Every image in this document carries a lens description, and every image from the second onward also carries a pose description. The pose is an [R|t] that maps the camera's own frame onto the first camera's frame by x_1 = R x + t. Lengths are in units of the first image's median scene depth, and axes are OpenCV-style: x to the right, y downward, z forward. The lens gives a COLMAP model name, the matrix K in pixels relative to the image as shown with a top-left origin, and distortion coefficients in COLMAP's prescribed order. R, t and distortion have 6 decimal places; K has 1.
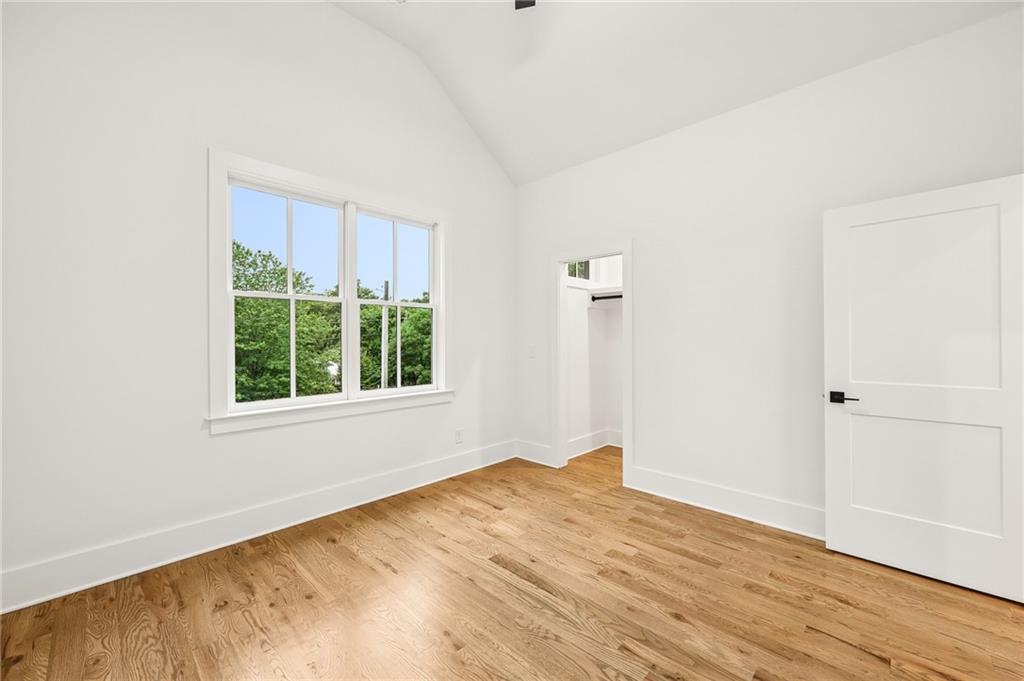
lens RADIAL K [[420.0, 0, 503.6], [0, 420.0, 340.0], [0, 0, 1]] dist [-0.000768, 0.000060]
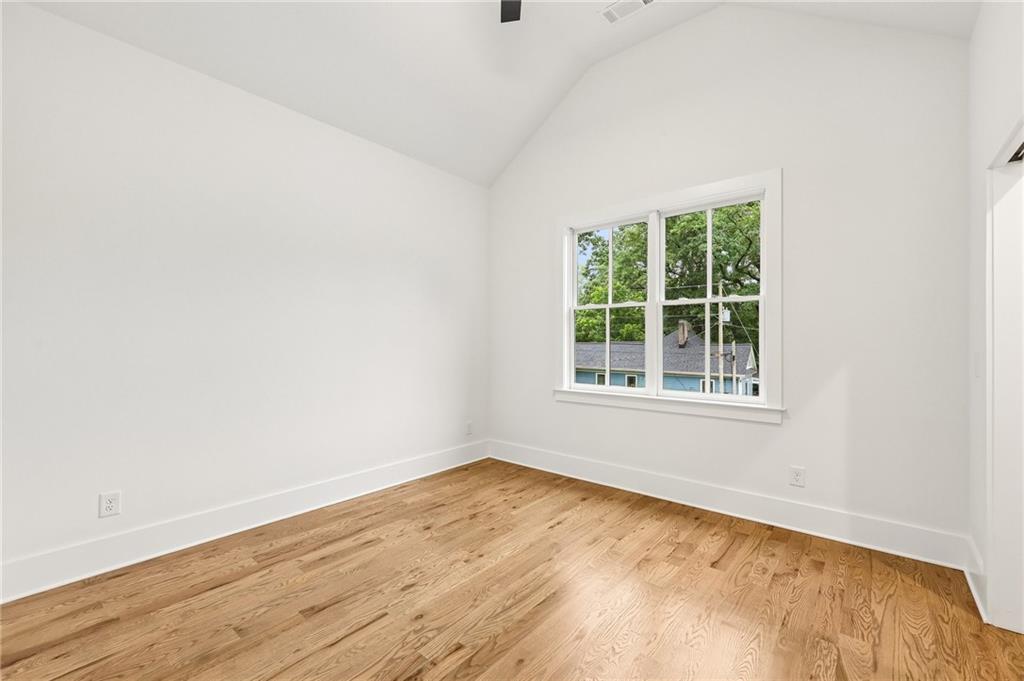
lens RADIAL K [[420.0, 0, 503.2], [0, 420.0, 339.2], [0, 0, 1]] dist [-0.000768, 0.000060]
pose [[0.061019, -0.000499, -0.998136, 0.751699], [-0.002124, 0.999998, -0.000630, -0.004613], [0.998134, 0.002159, 0.061018, 0.600220]]
